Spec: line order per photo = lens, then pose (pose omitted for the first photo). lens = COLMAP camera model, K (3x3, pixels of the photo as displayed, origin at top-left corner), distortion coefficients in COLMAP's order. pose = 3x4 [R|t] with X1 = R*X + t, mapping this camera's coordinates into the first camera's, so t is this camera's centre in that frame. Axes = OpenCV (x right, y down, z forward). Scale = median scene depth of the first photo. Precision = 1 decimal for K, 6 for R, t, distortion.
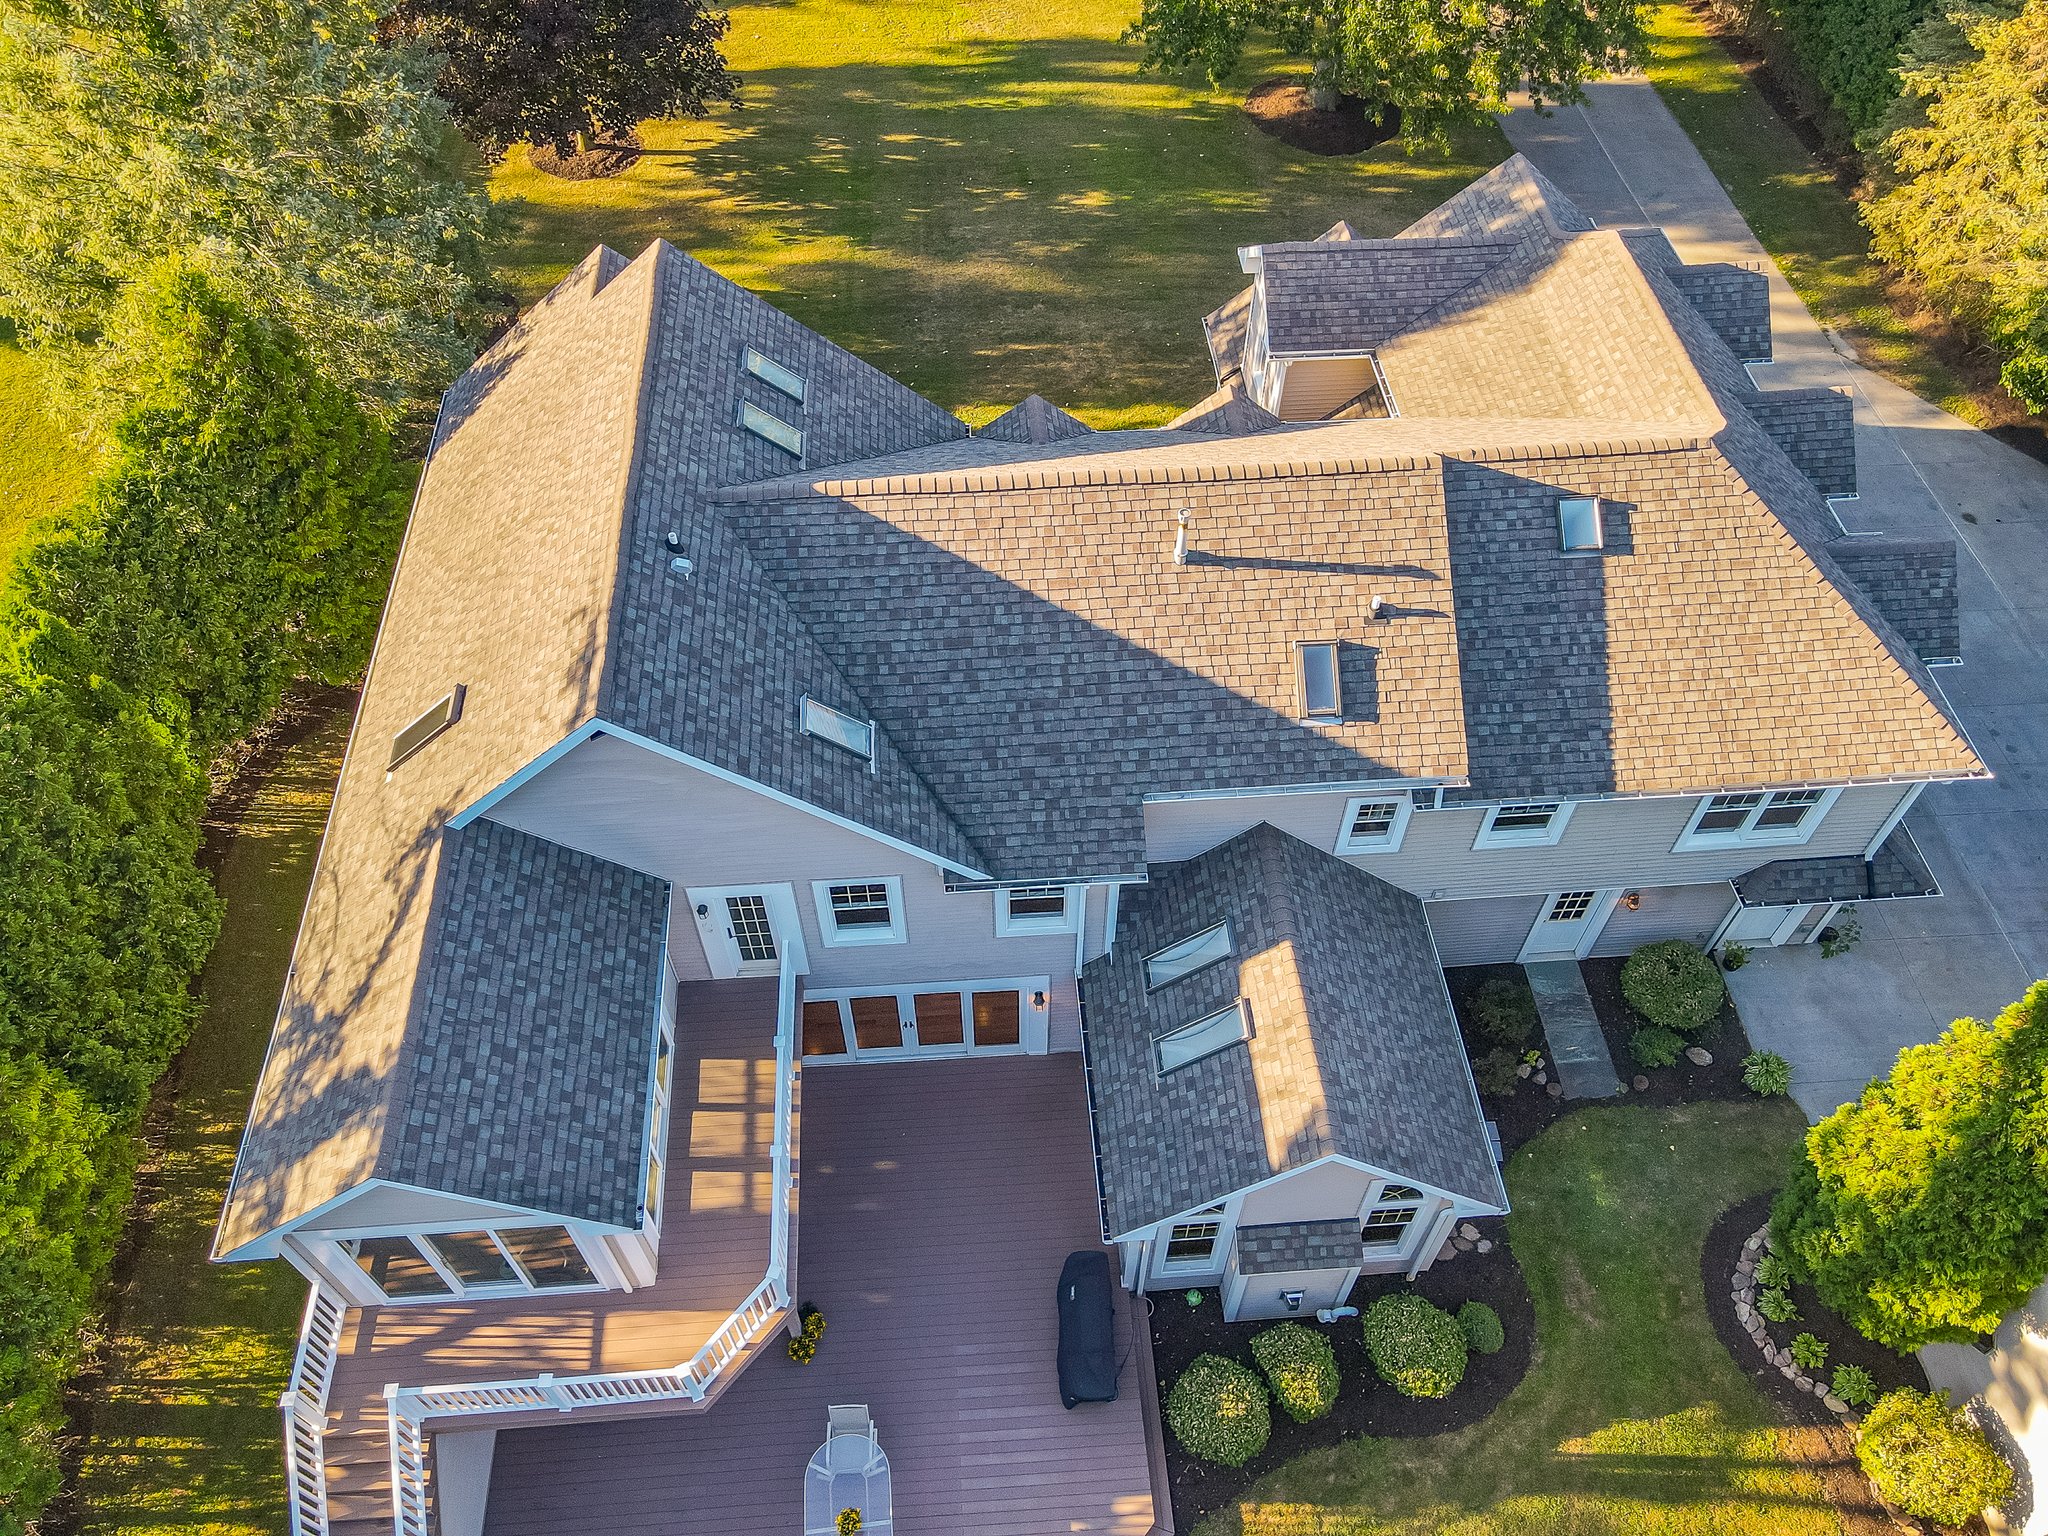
lens RADIAL K [[1501.8, 0, 1022.2], [0, 1501.8, 767.1], [0, 0, 1]] dist [0.006103, 0.009144]
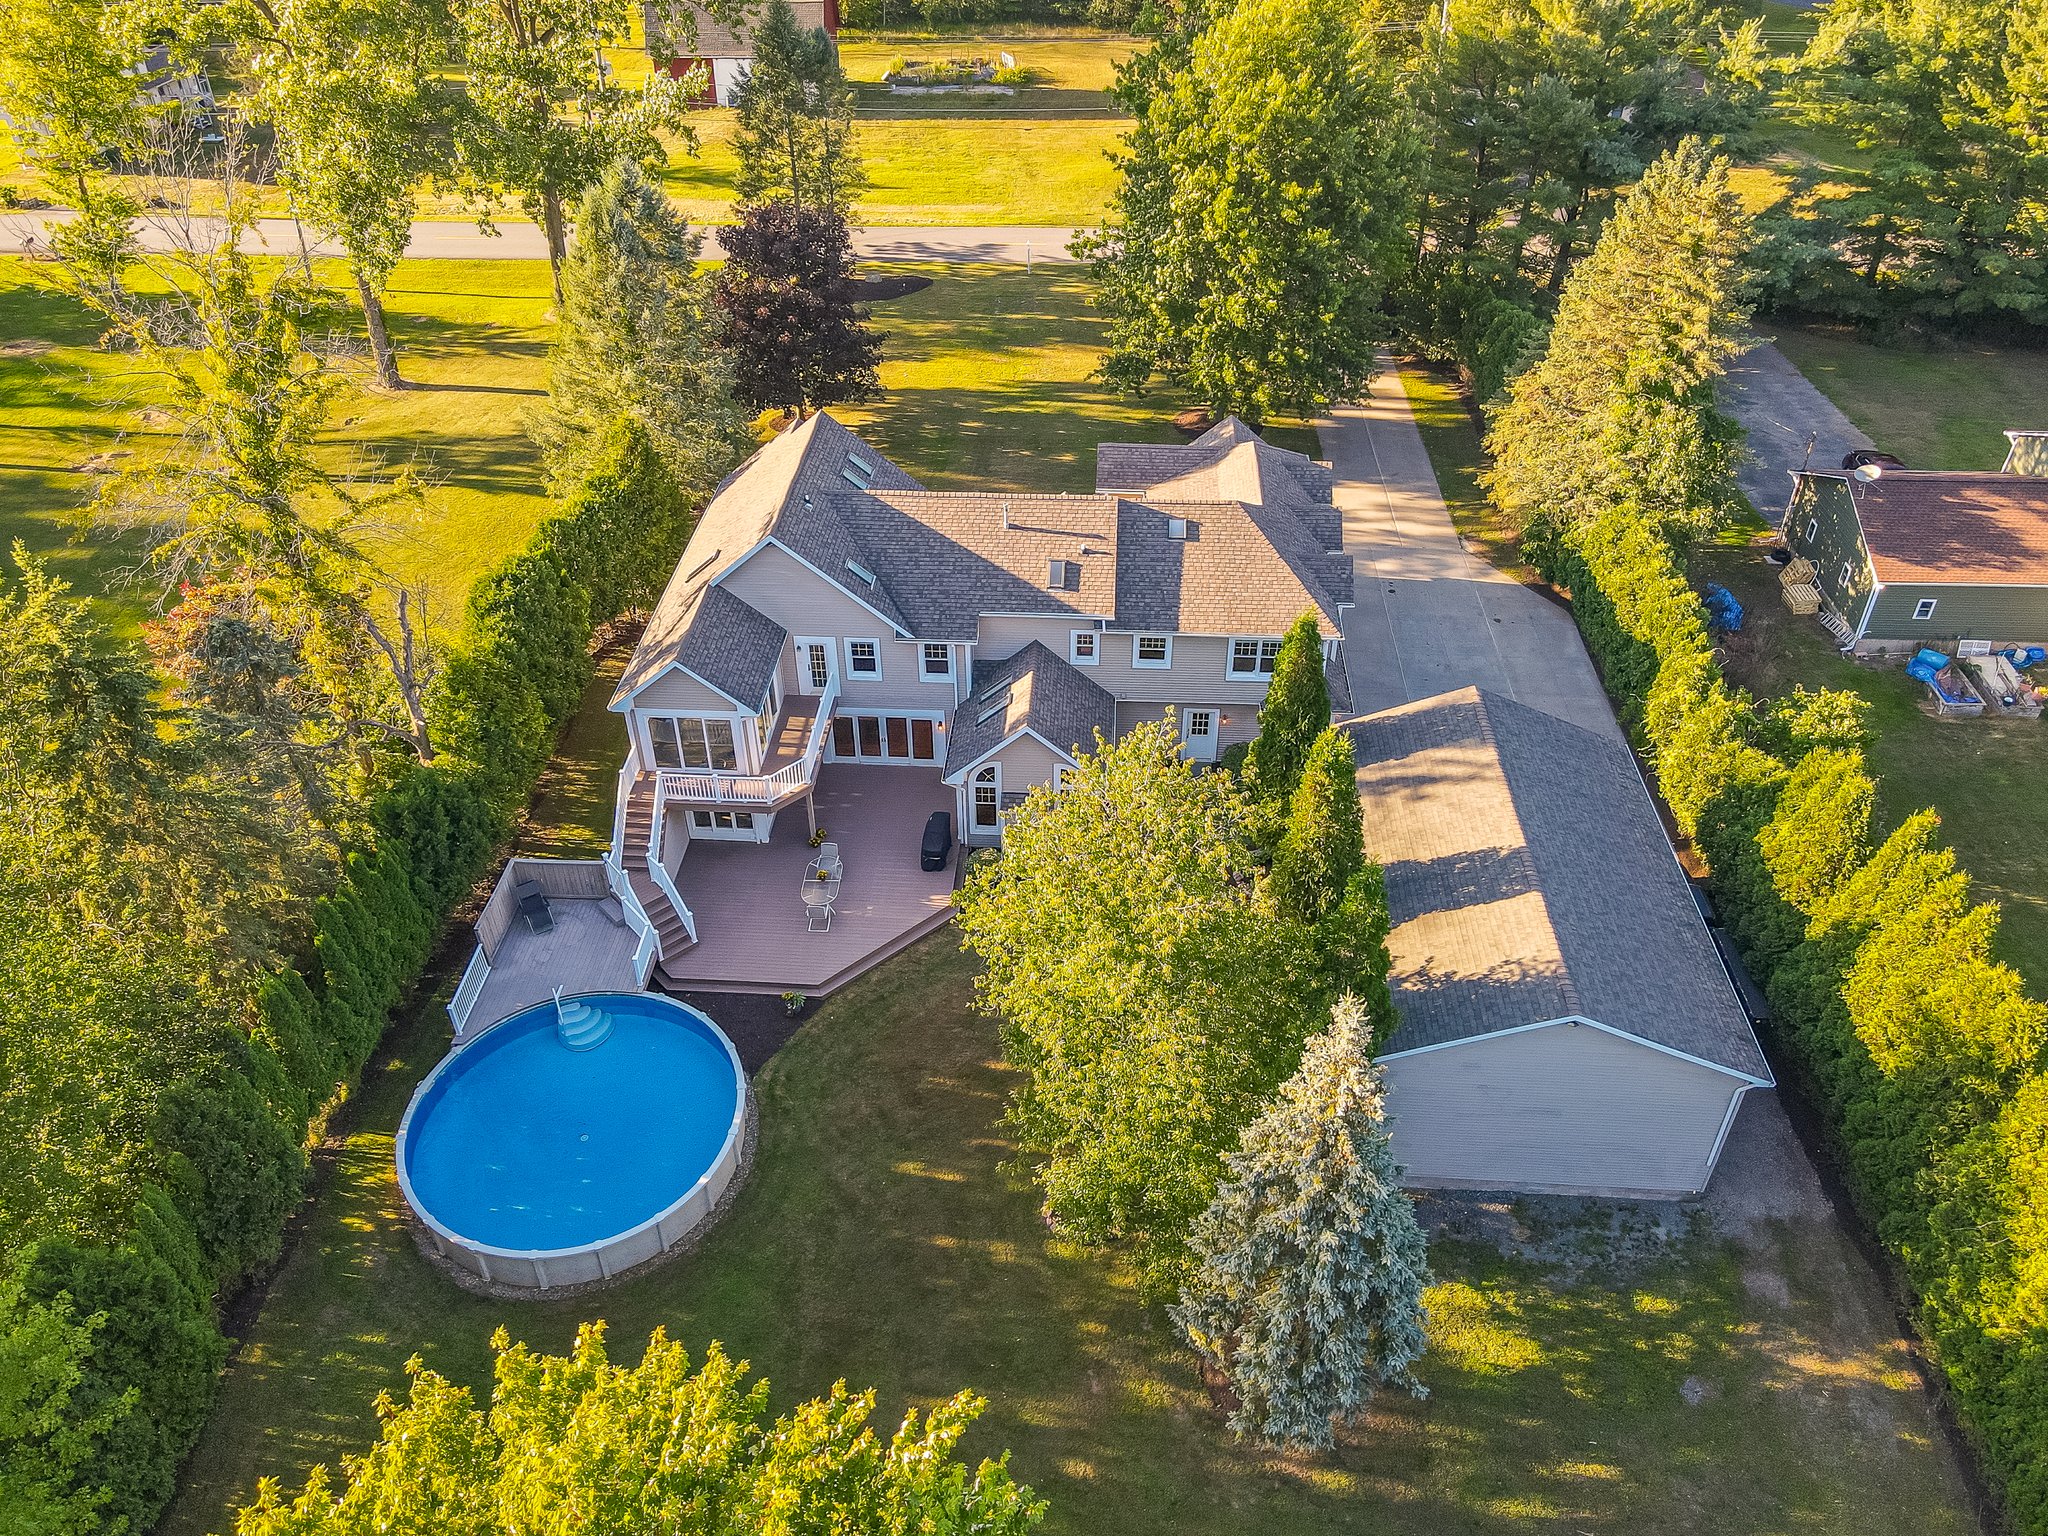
lens RADIAL K [[1501.8, 0, 1022.2], [0, 1501.8, 767.1], [0, 0, 1]] dist [0.006103, 0.009144]
pose [[0.990369, 0.075758, -0.115889, 0.444391], [-0.102328, 0.964343, -0.244075, 0.838430], [0.093266, 0.253583, 0.962807, -1.270440]]
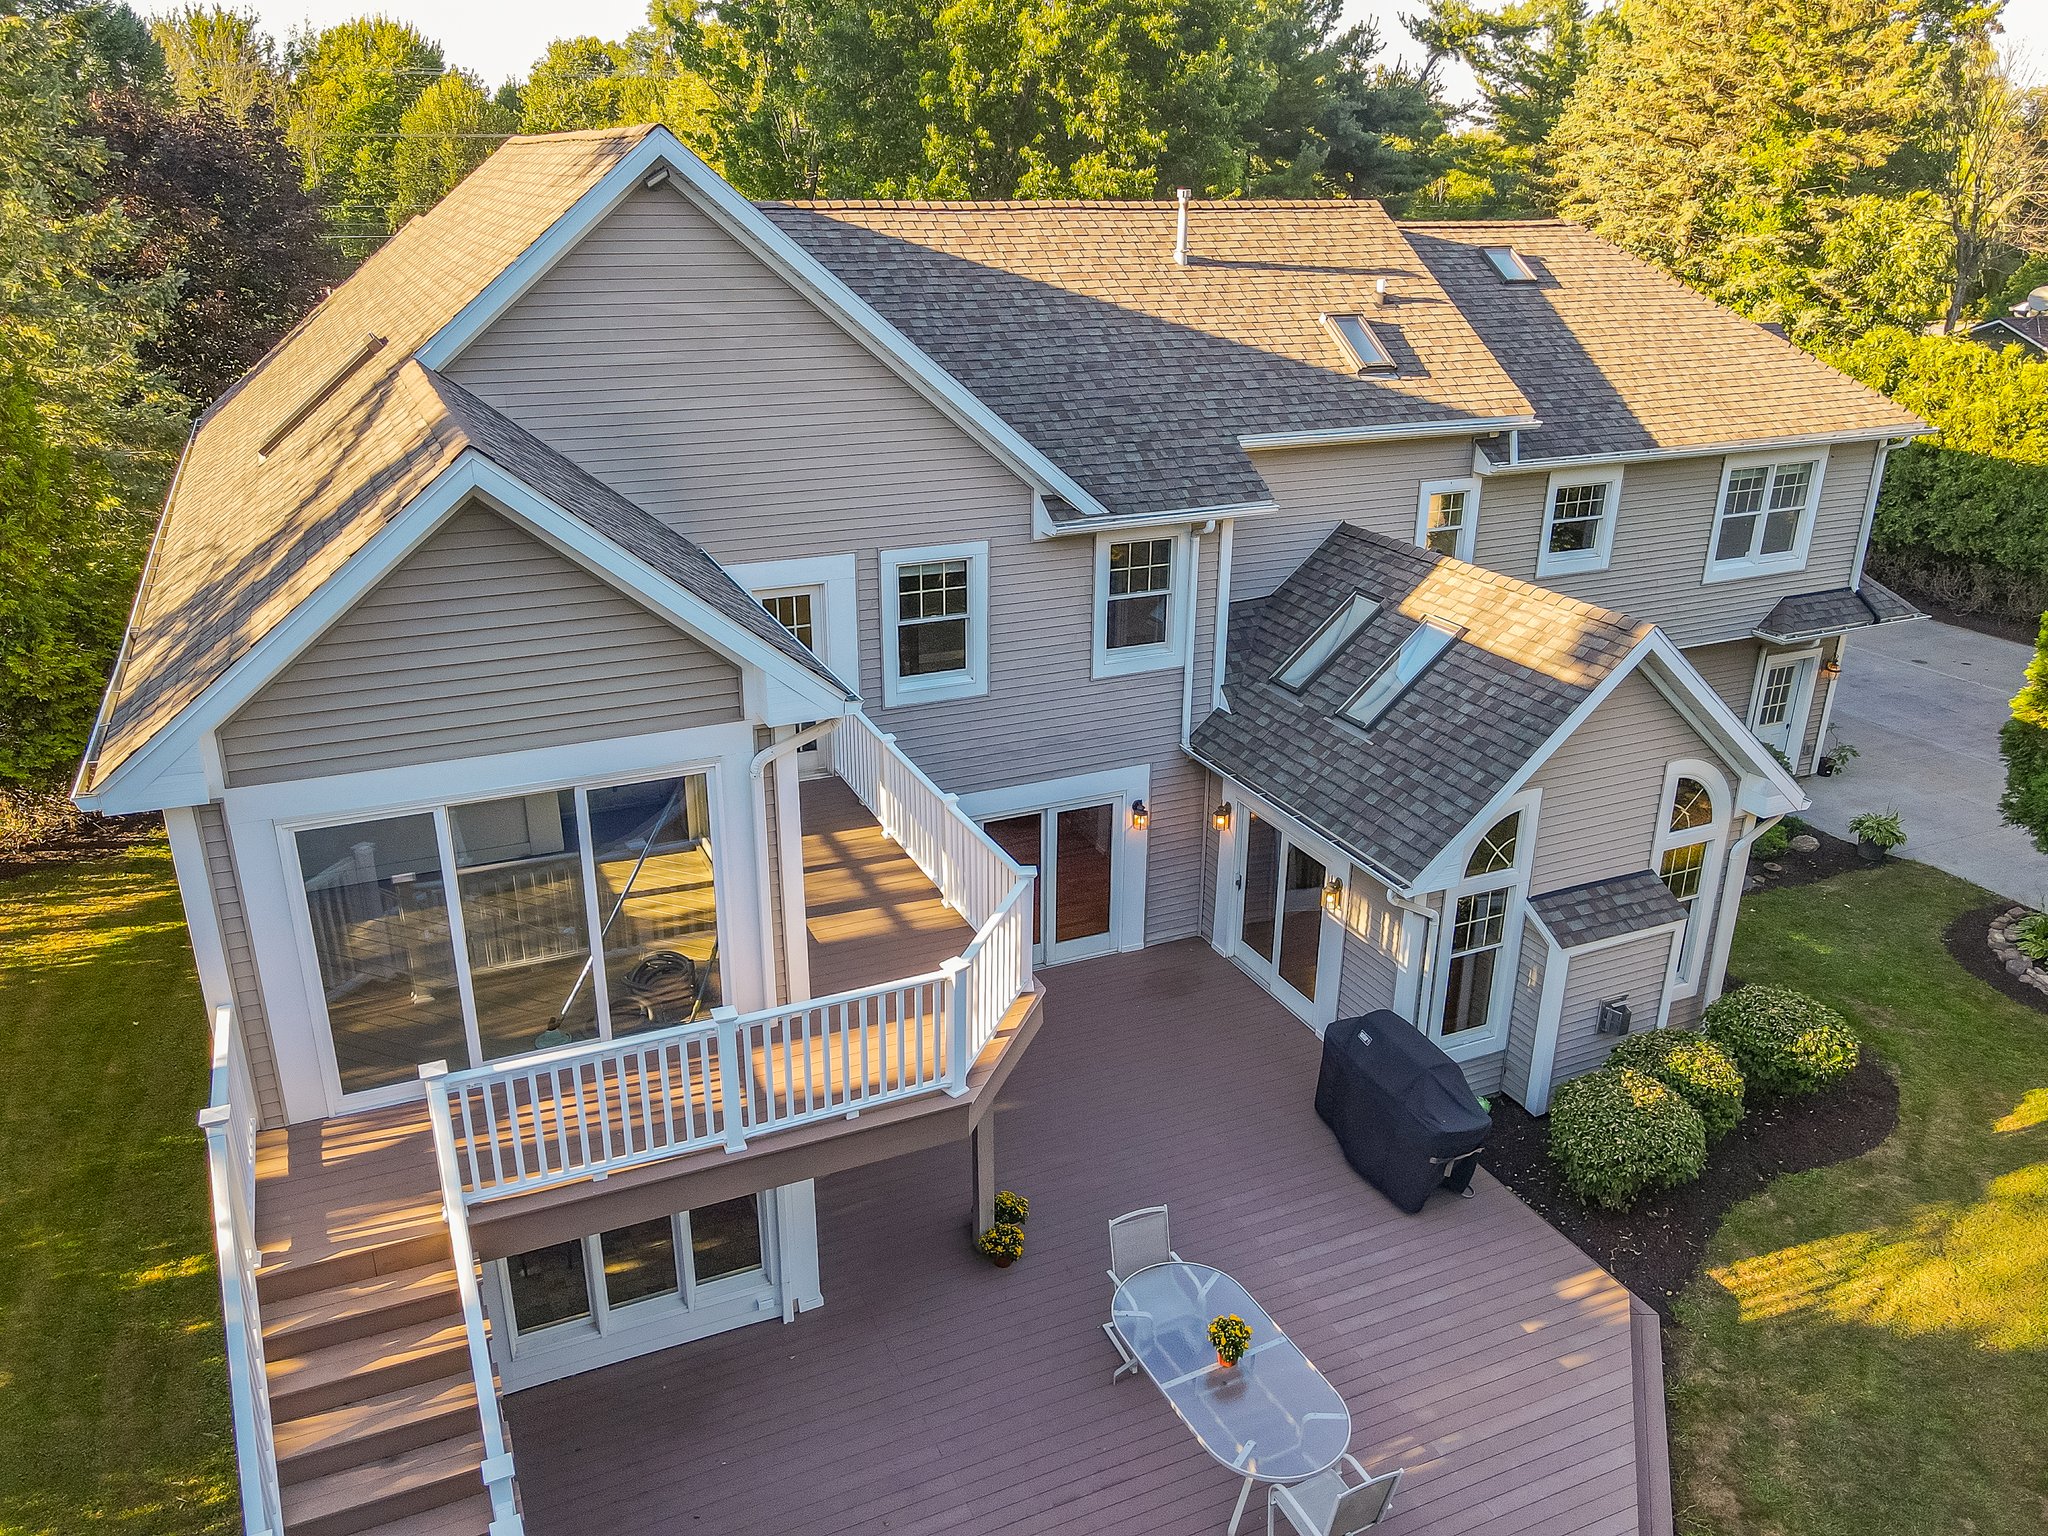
lens RADIAL K [[1501.8, 0, 1022.2], [0, 1501.8, 767.1], [0, 0, 1]] dist [0.006103, 0.009144]
pose [[0.937297, -0.121370, 0.326716, -0.328192], [0.267818, 0.850702, -0.452305, 0.520759], [-0.223042, 0.511445, 0.829865, 0.404507]]
